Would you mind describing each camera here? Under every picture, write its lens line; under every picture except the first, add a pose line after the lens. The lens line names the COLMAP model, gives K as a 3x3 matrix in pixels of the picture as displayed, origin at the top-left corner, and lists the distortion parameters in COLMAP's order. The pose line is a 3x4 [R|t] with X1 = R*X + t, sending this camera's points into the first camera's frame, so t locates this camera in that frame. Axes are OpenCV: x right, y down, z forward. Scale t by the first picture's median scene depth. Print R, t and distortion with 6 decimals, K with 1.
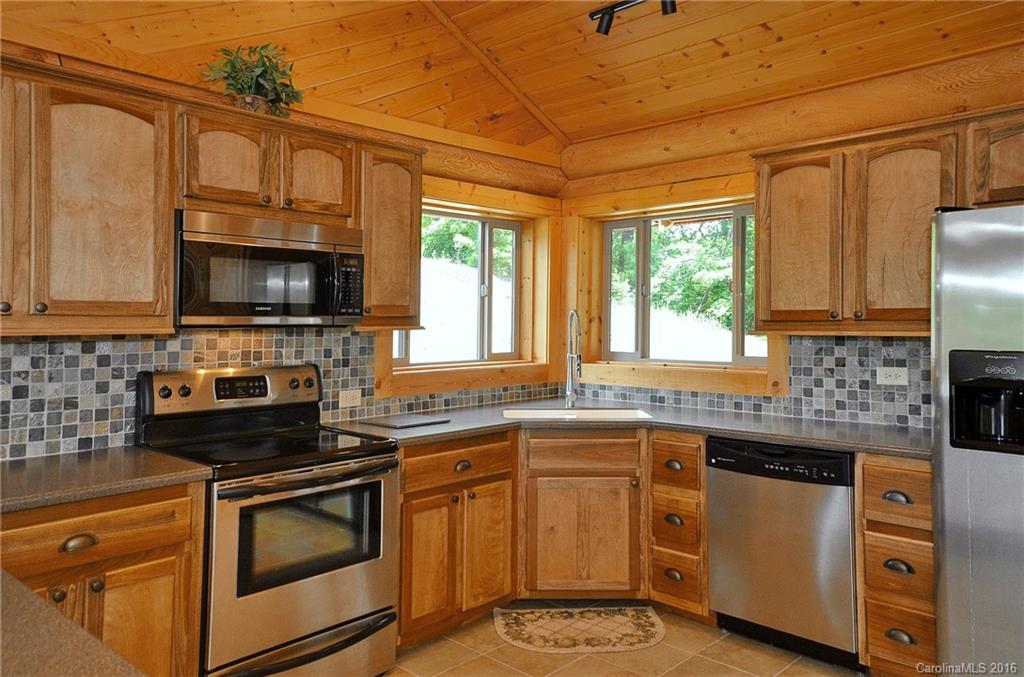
lens RADIAL K [[768.2, 0, 509.7], [0, 768.2, 355.7], [0, 0, 1]] dist [0.056017, -0.000109]
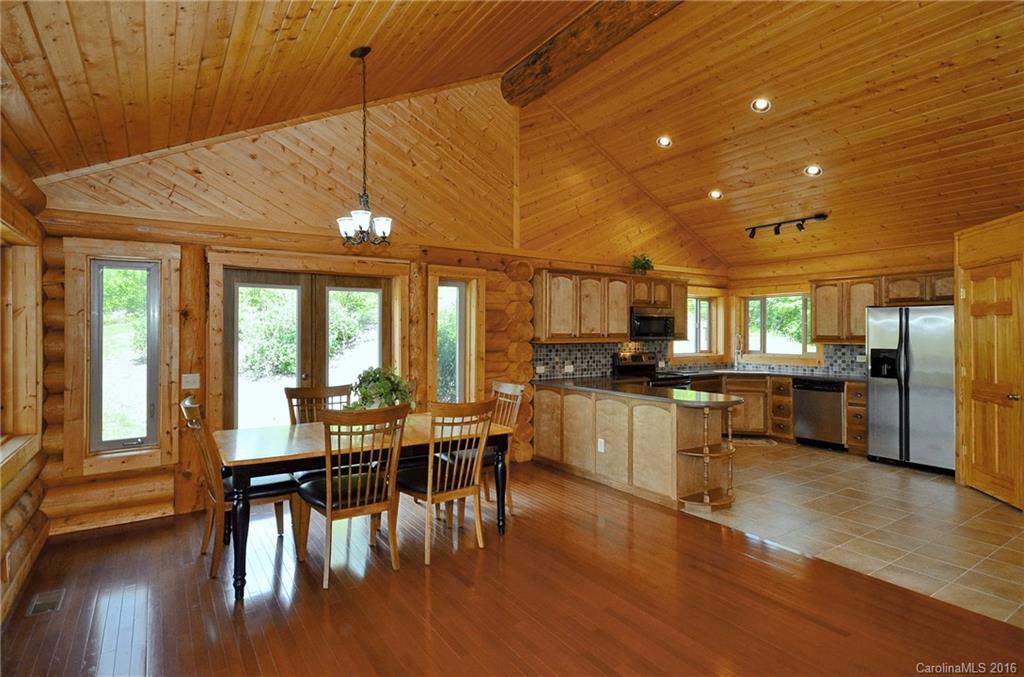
lens RADIAL K [[543.7, 0, 512.0], [0, 543.7, 338.5], [0, 0, 1]] dist [-0.005853, -0.000437]
pose [[0.978530, 0.005986, -0.206016, -0.340121], [-0.013261, 0.999335, -0.033952, 0.035247], [0.205676, 0.035955, 0.977959, -1.158595]]
